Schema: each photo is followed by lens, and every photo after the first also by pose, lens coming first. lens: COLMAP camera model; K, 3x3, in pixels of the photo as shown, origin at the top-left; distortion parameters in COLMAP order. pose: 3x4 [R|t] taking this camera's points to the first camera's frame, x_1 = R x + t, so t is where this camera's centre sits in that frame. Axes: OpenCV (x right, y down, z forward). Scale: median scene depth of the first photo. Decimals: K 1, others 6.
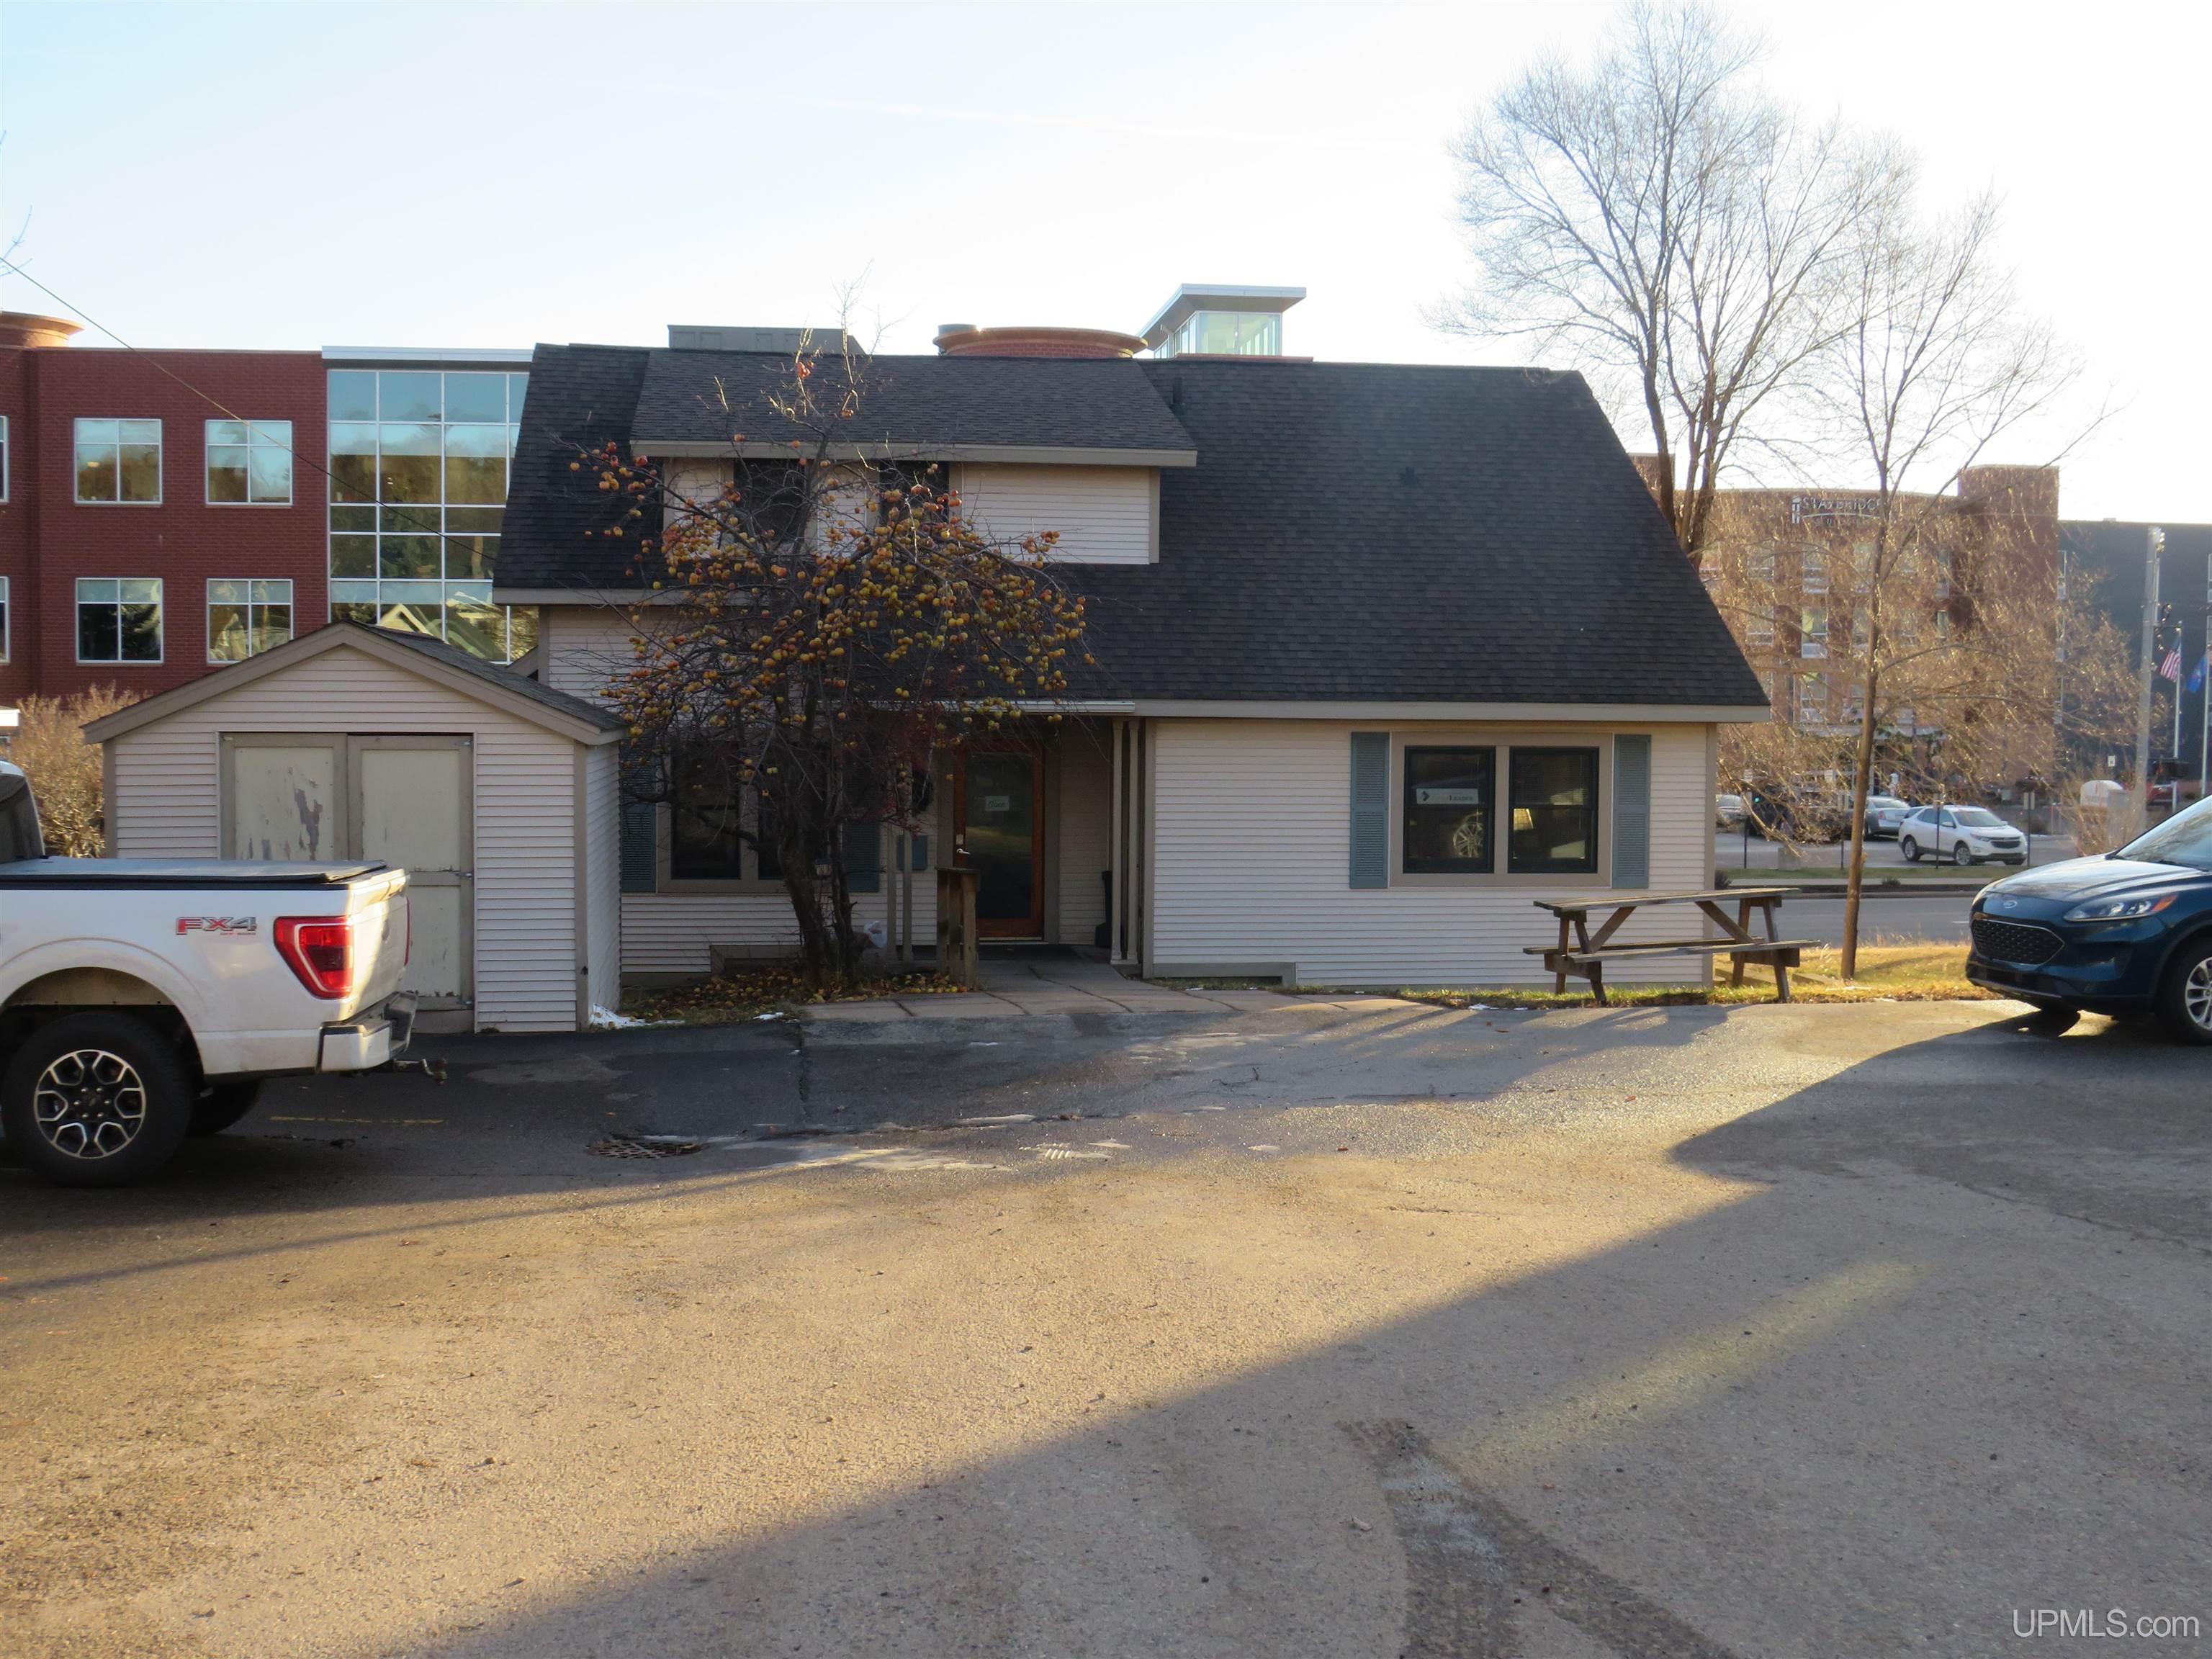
lens RADIAL K [[2537.5, 0, 1107.9], [0, 2537.5, 830.8], [0, 0, 1]] dist [-0.105427, 0.000000]
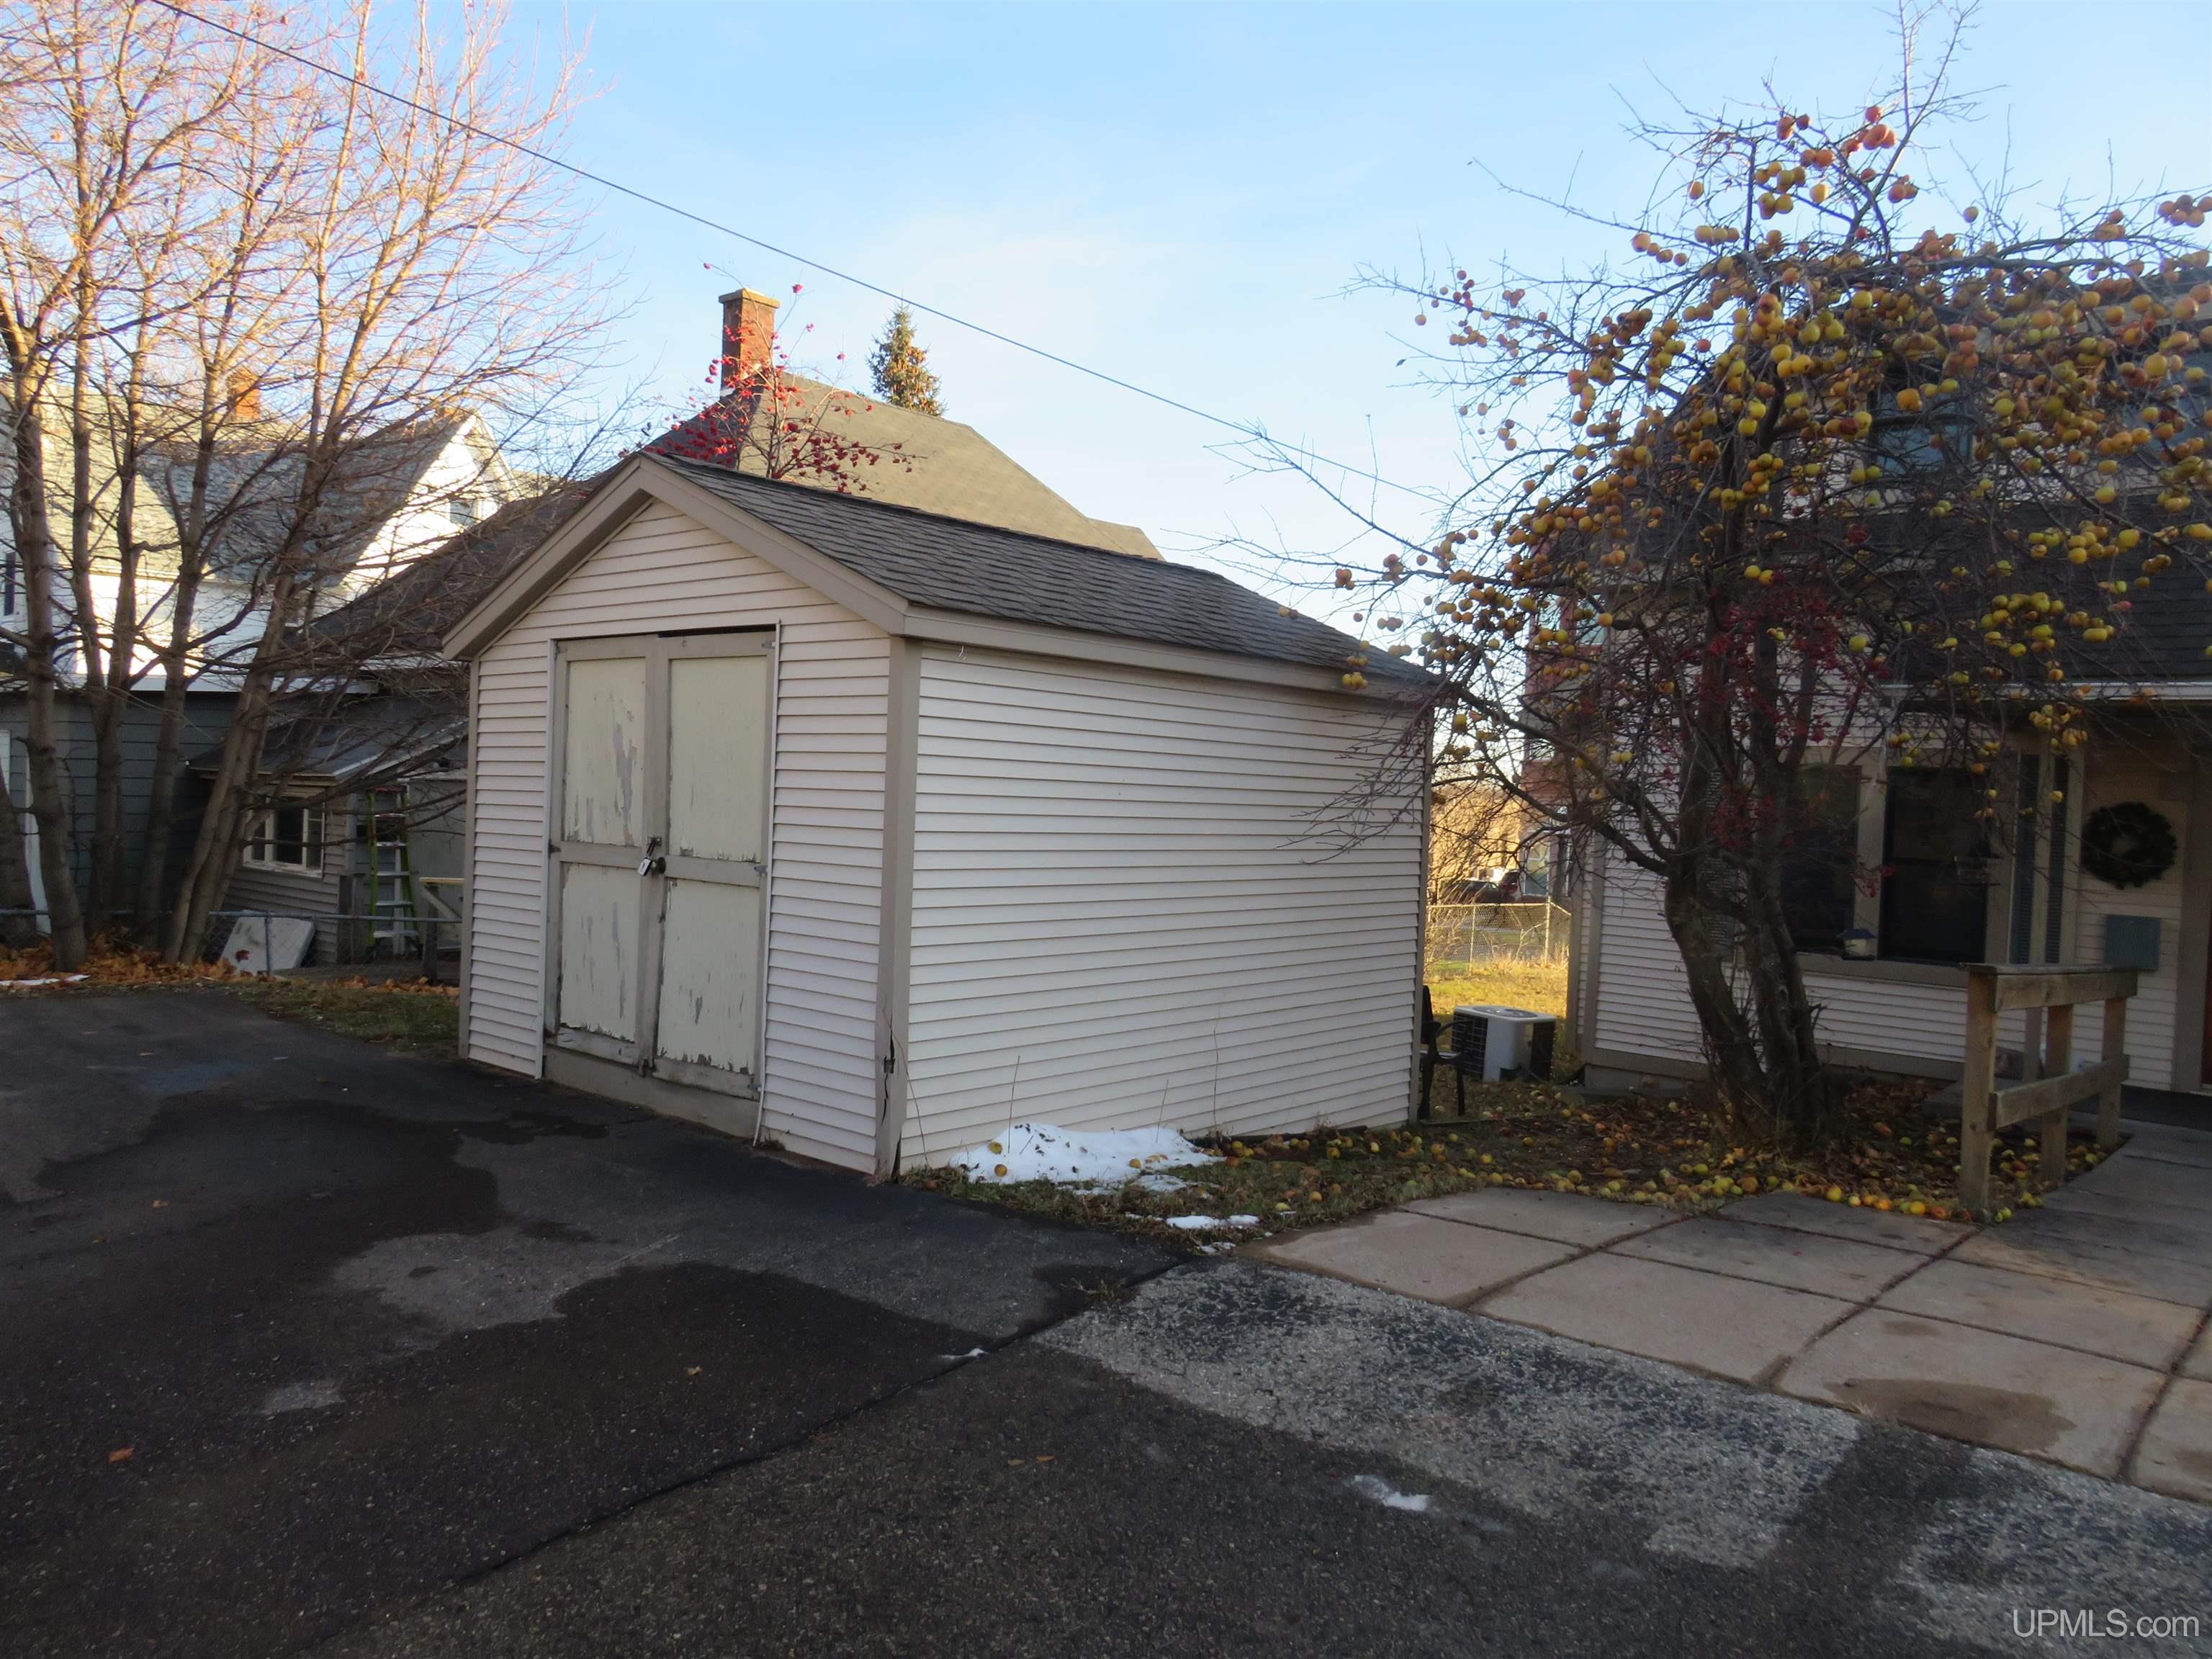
lens RADIAL K [[1575.1, 0, 1113.4], [0, 1575.1, 829.9], [0, 0, 1]] dist [-0.035135, -0.007171]
pose [[0.661172, 0.035223, -0.749407, 0.048689], [-0.073165, 0.997163, -0.017683, 0.006024], [0.746658, 0.066522, 0.661873, 0.561937]]
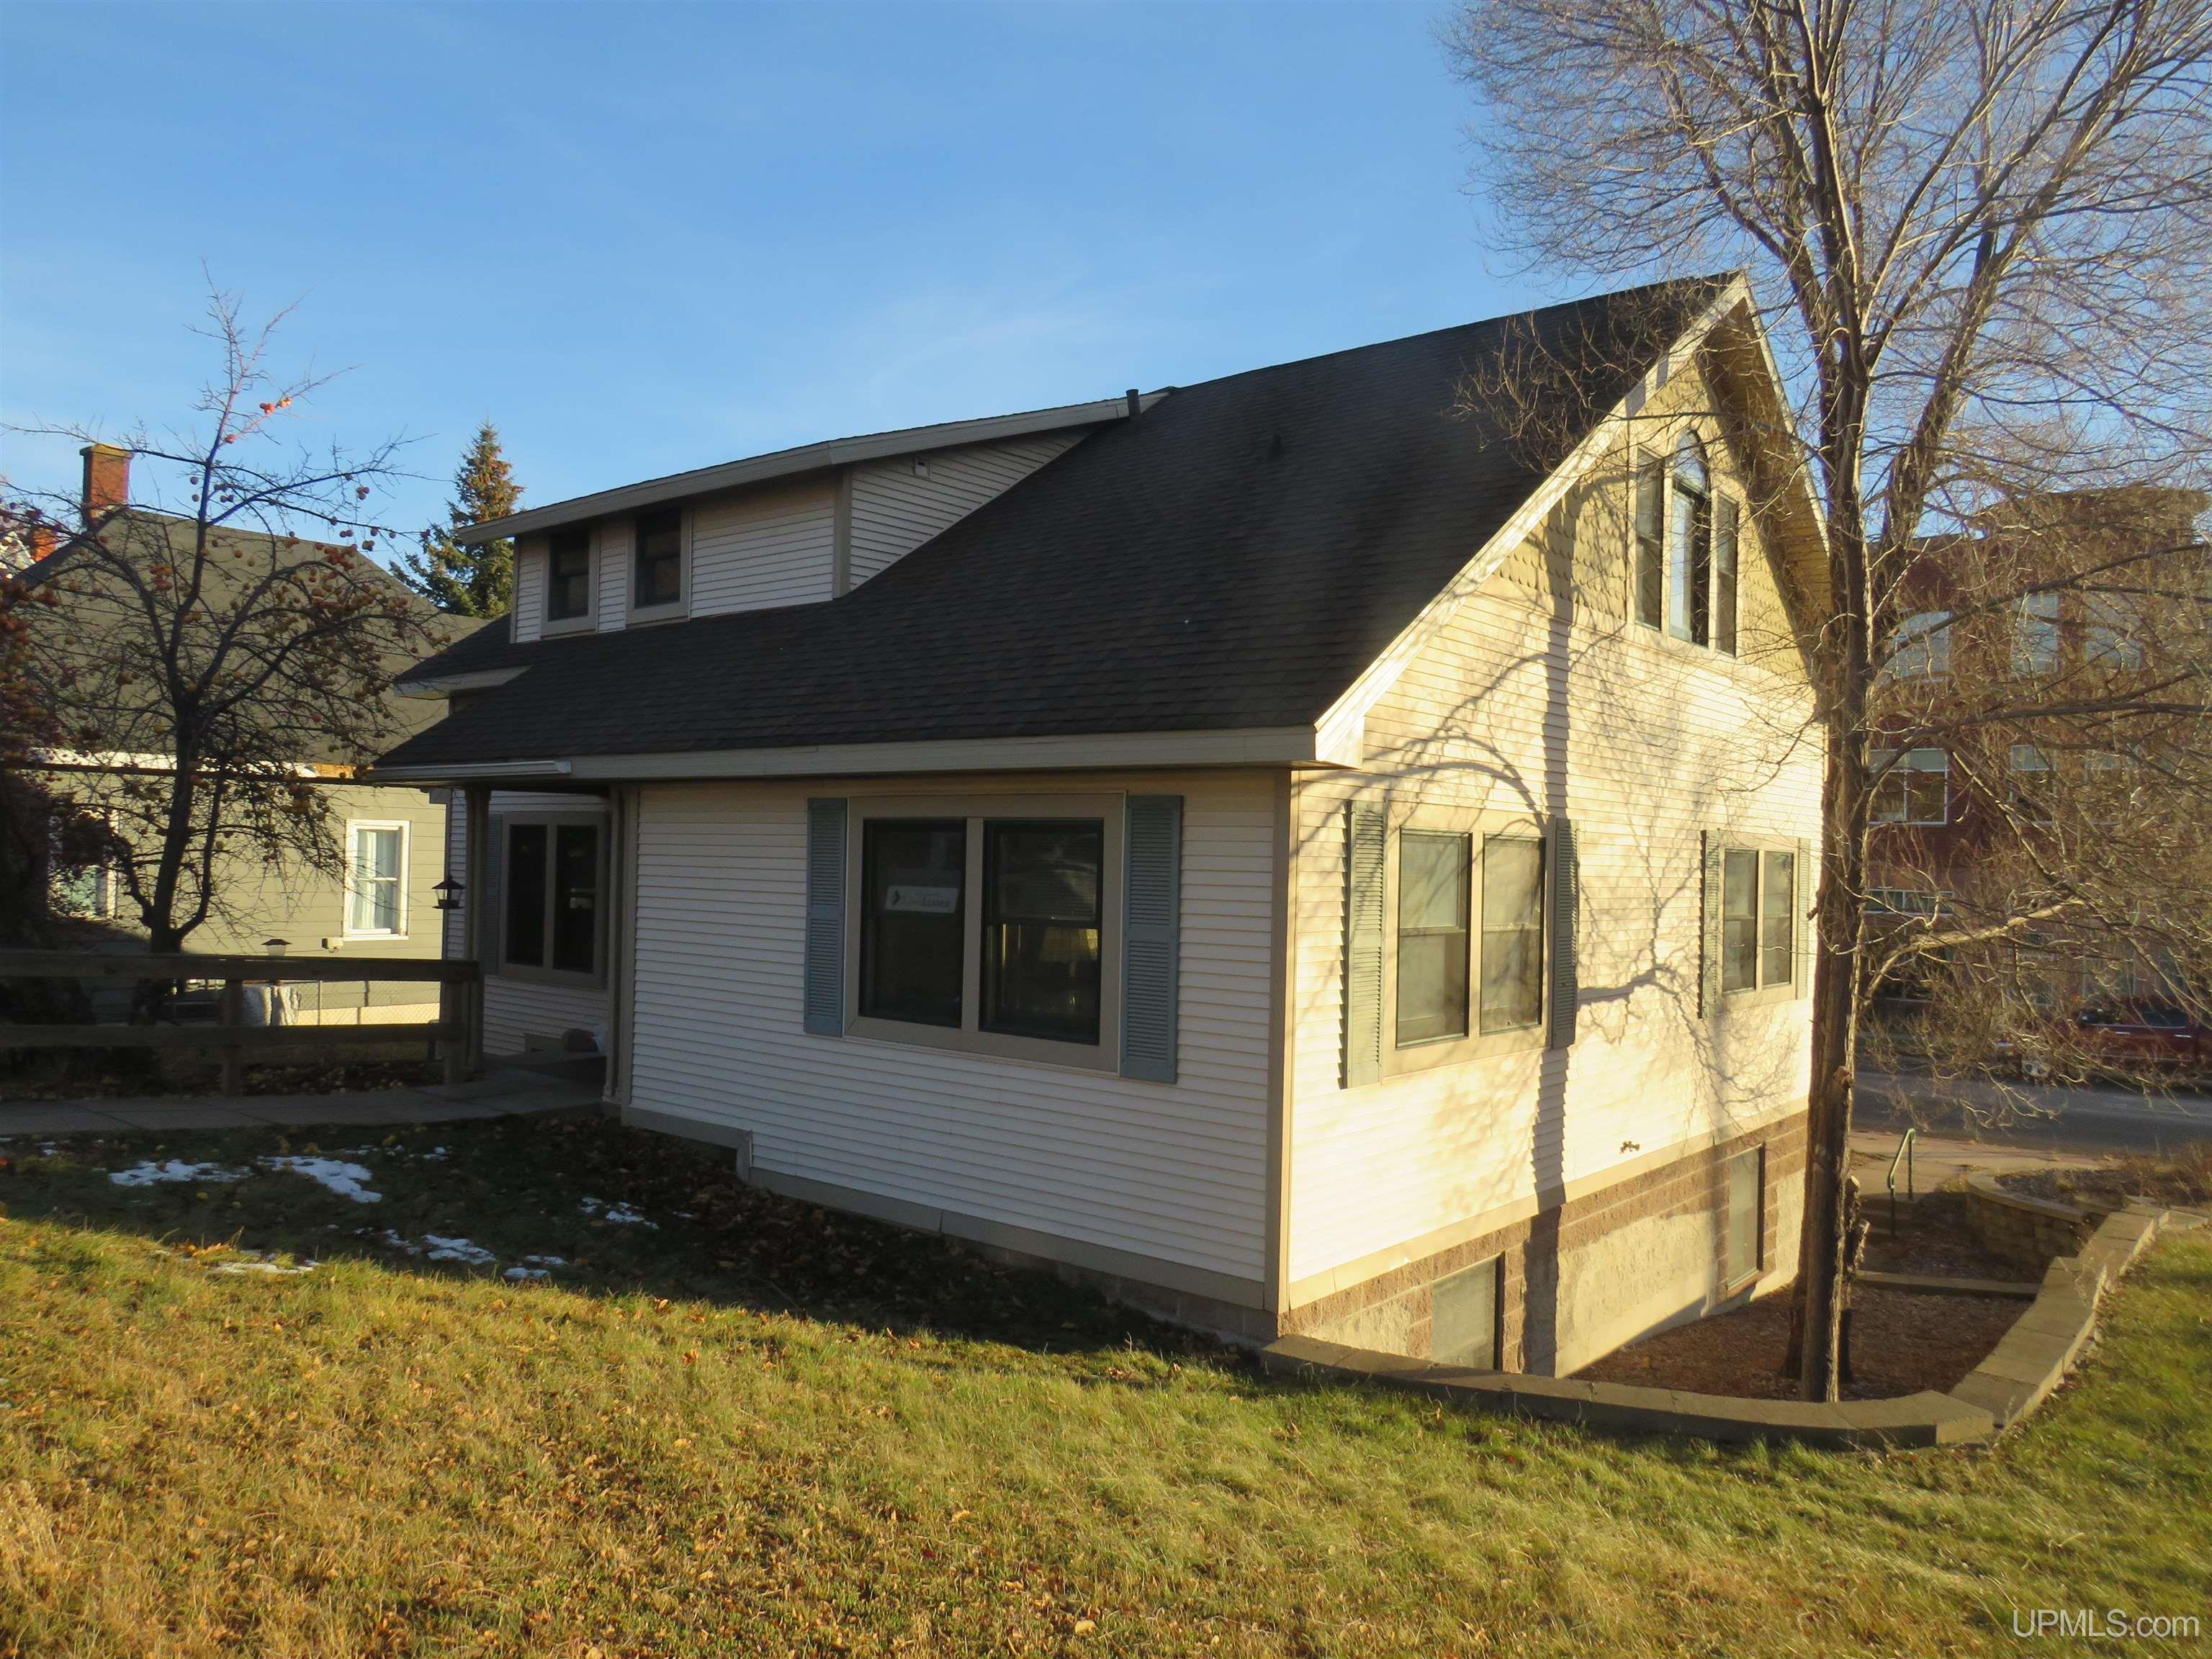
lens RADIAL K [[1575.1, 0, 1091.1], [0, 1575.1, 840.2], [0, 0, 1]] dist [-0.035135, -0.007171]
pose [[0.667868, -0.002426, -0.744276, 0.454556], [-0.057198, 0.996870, -0.054575, -0.009294], [0.742079, 0.079020, 0.665638, 0.777881]]
